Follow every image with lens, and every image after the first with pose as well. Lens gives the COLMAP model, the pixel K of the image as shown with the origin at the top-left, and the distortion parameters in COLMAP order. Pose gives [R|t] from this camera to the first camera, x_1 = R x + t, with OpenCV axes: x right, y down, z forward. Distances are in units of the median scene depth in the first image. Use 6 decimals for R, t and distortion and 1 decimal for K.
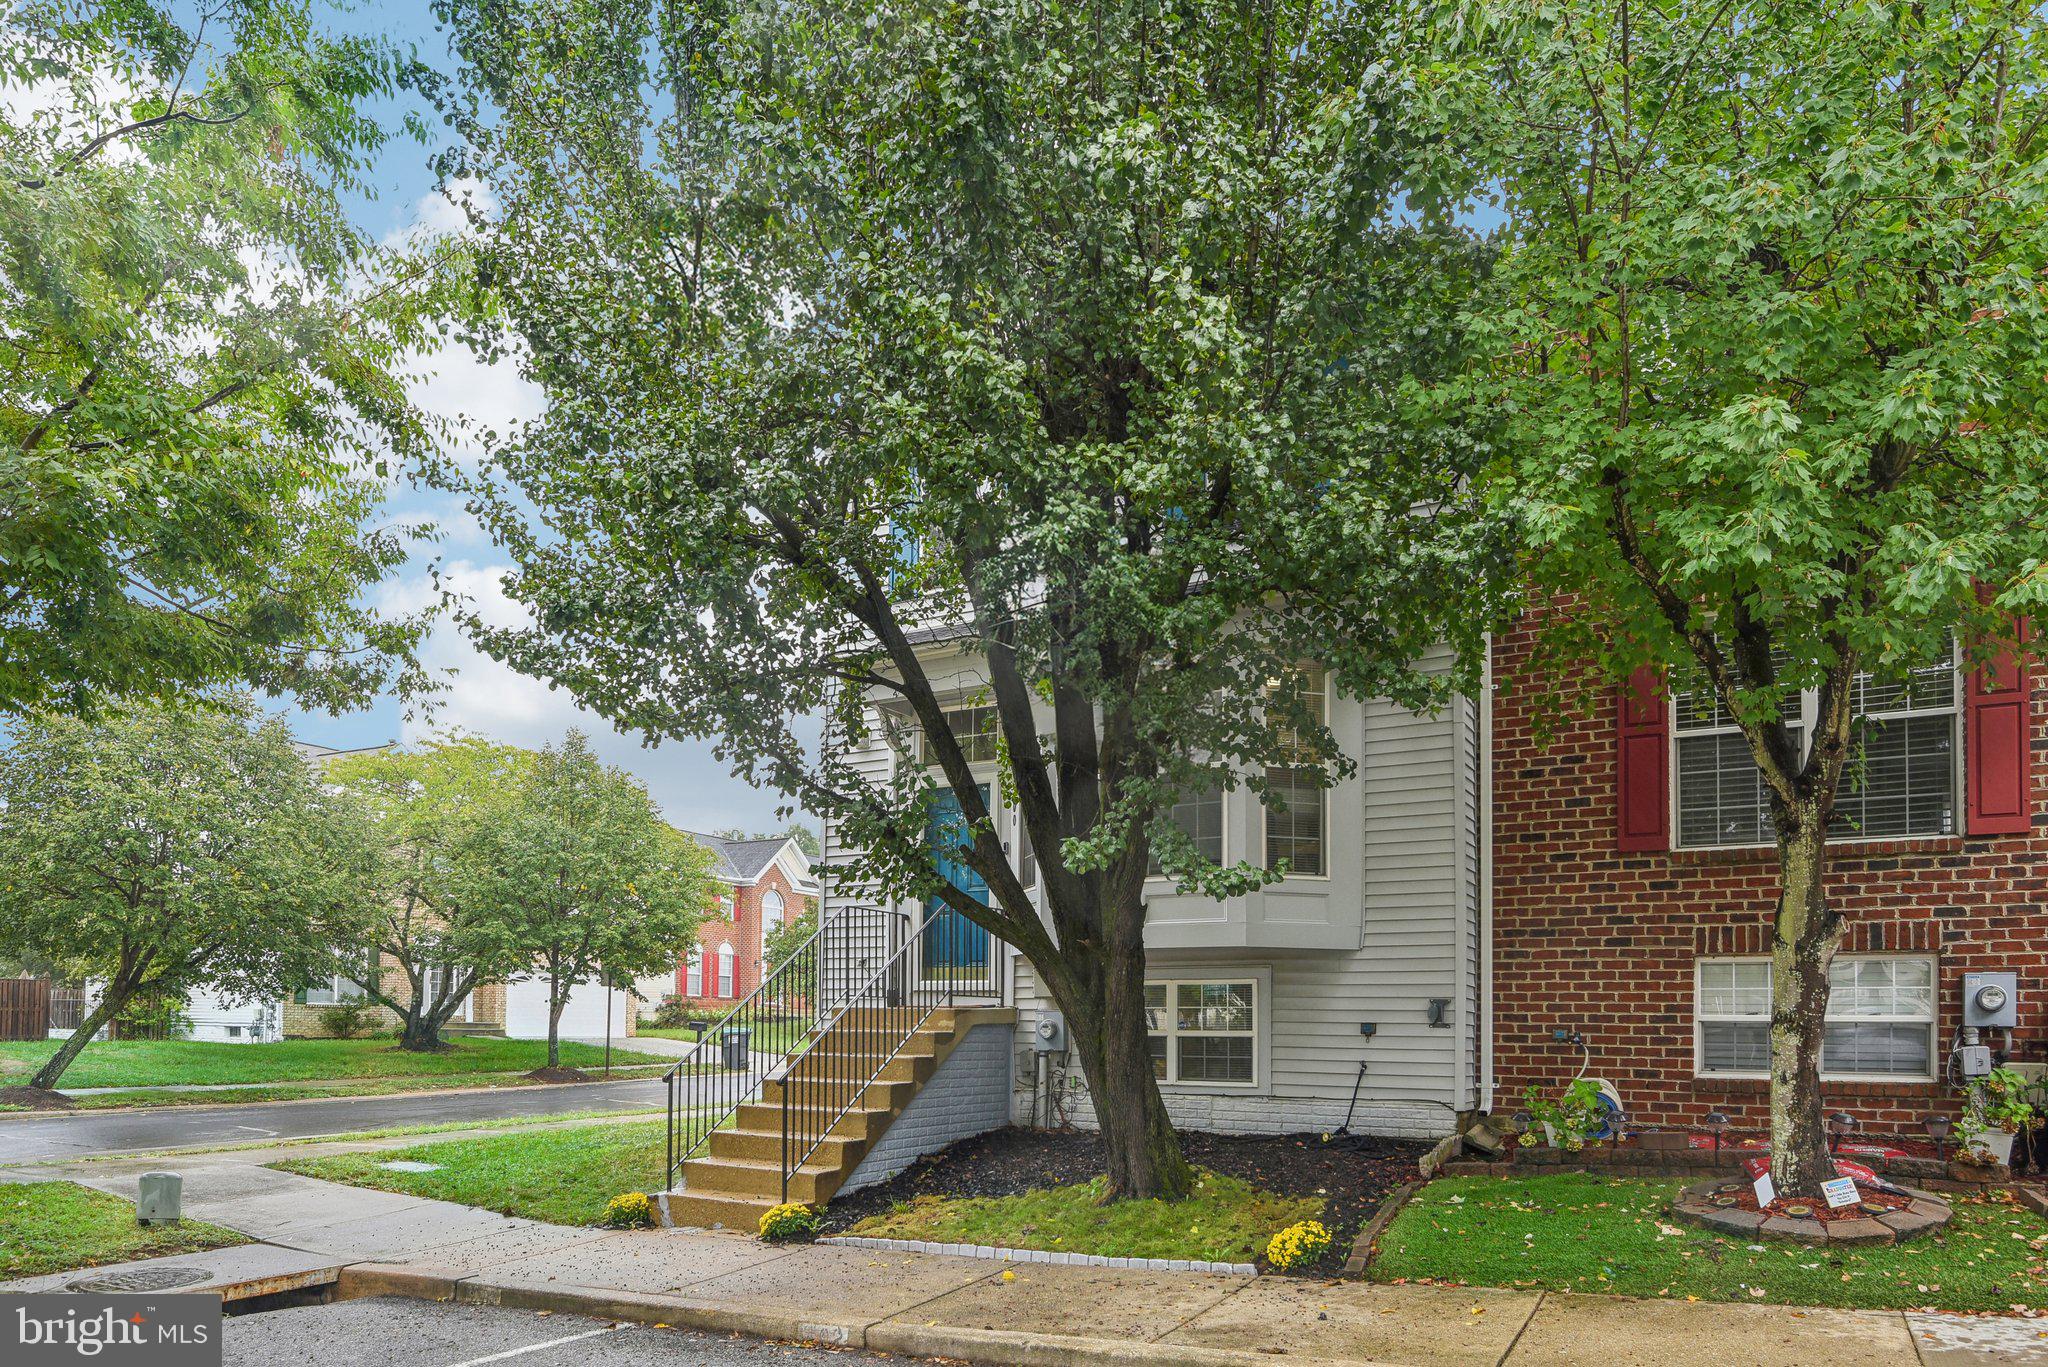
lens RADIAL K [[1182.3, 0, 1024.8], [0, 1182.3, 618.5], [0, 0, 1]] dist [-0.025722, 0.002528]
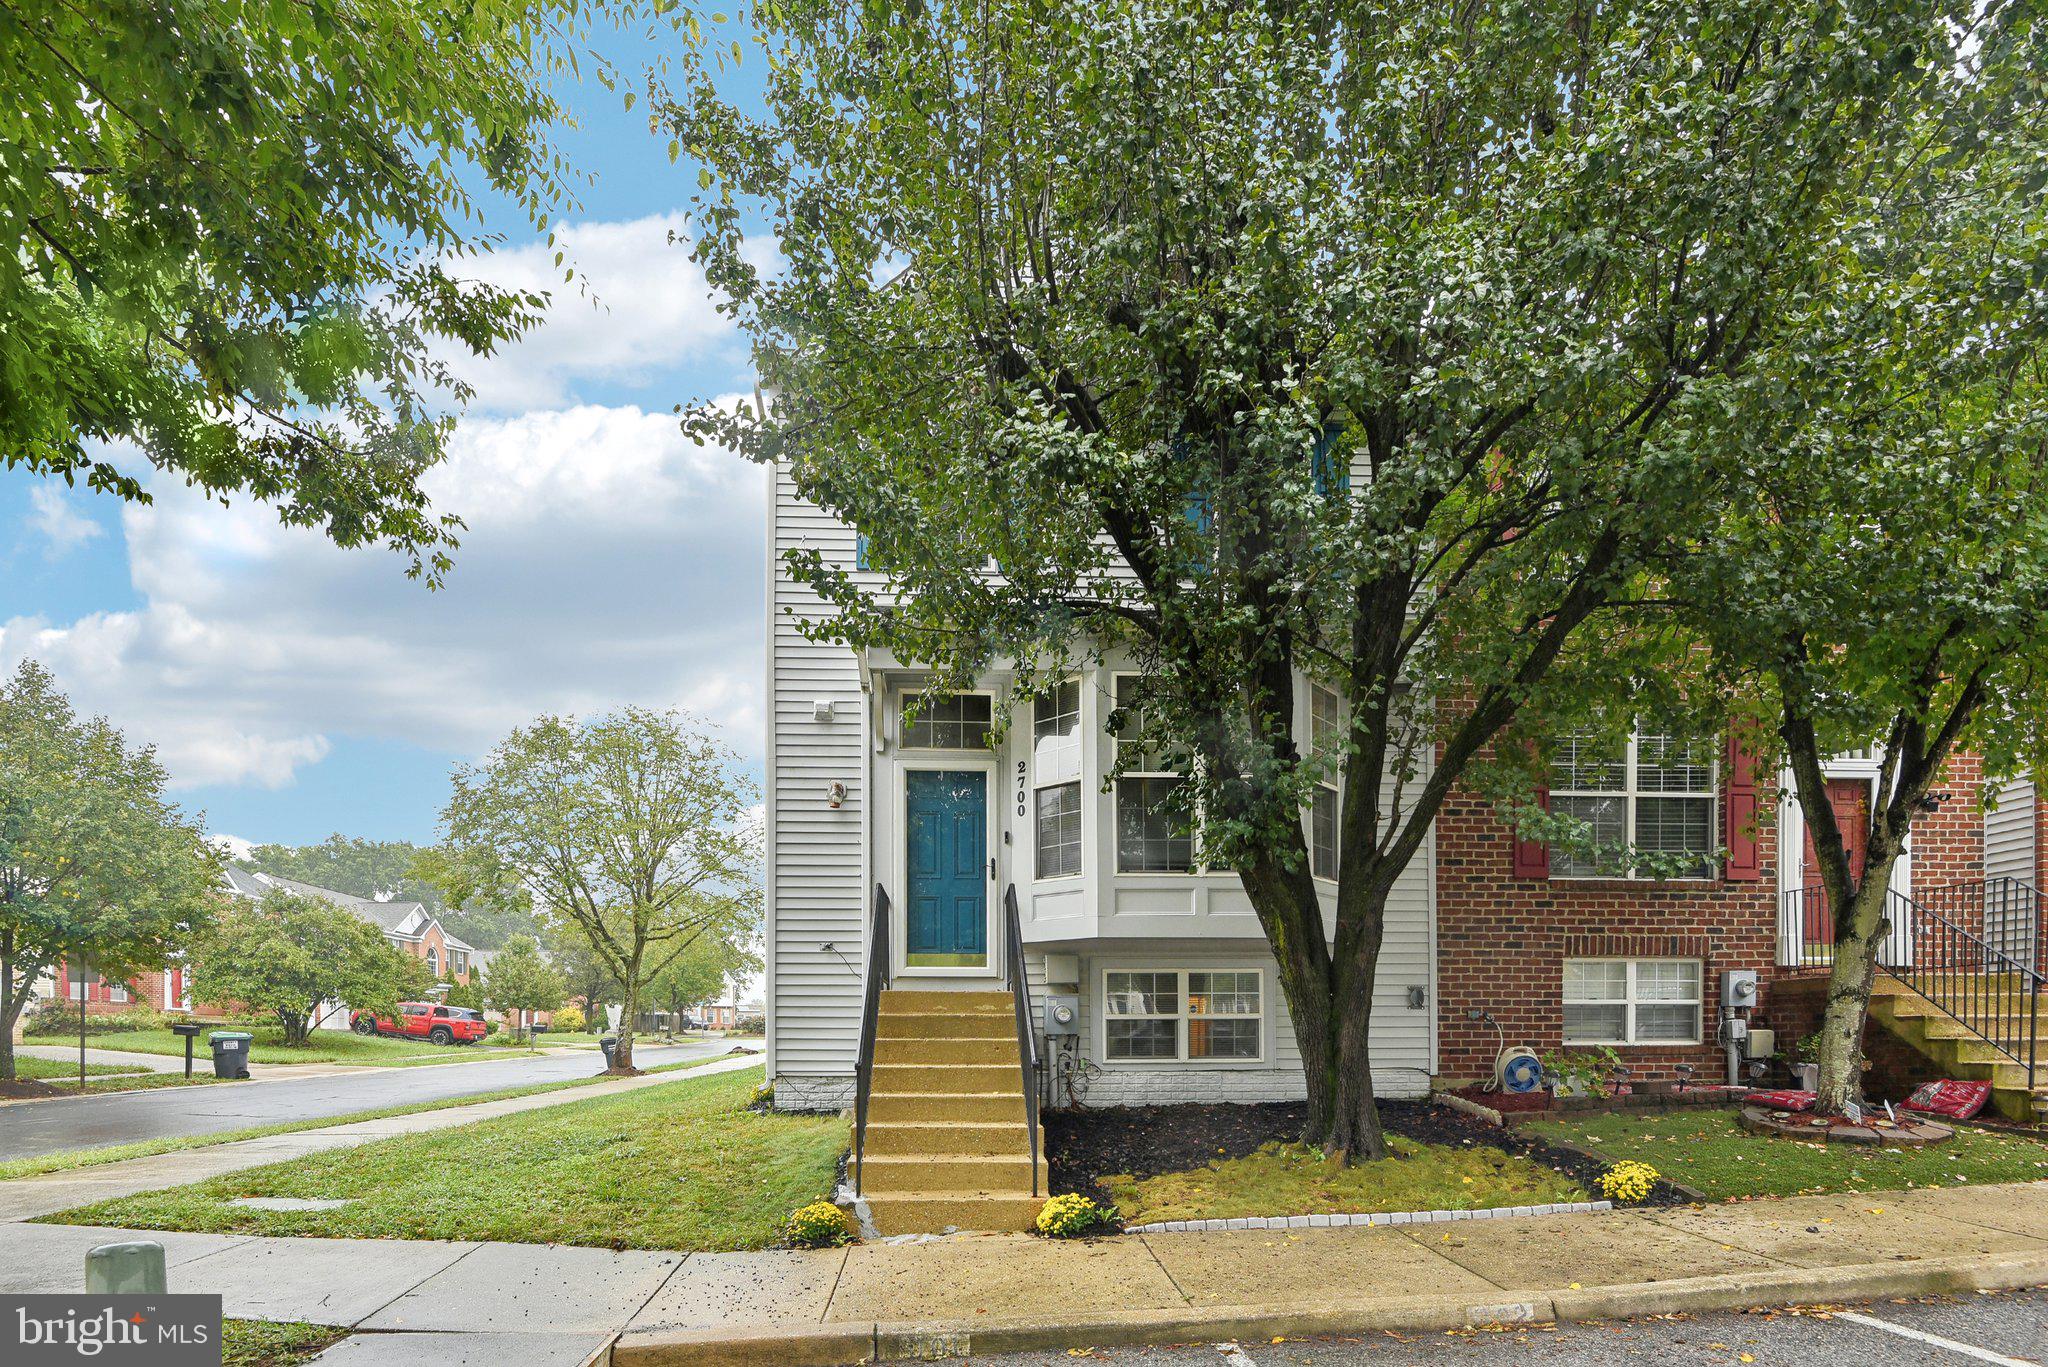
lens RADIAL K [[1018.9, 0, 1021.7], [0, 1018.9, 763.5], [0, 0, 1]] dist [-0.022187, -0.000094]
pose [[0.863402, 0.116066, 0.490985, -0.564250], [-0.154762, 0.987190, 0.038784, 0.122622], [-0.480194, -0.109471, 0.870304, 0.317553]]
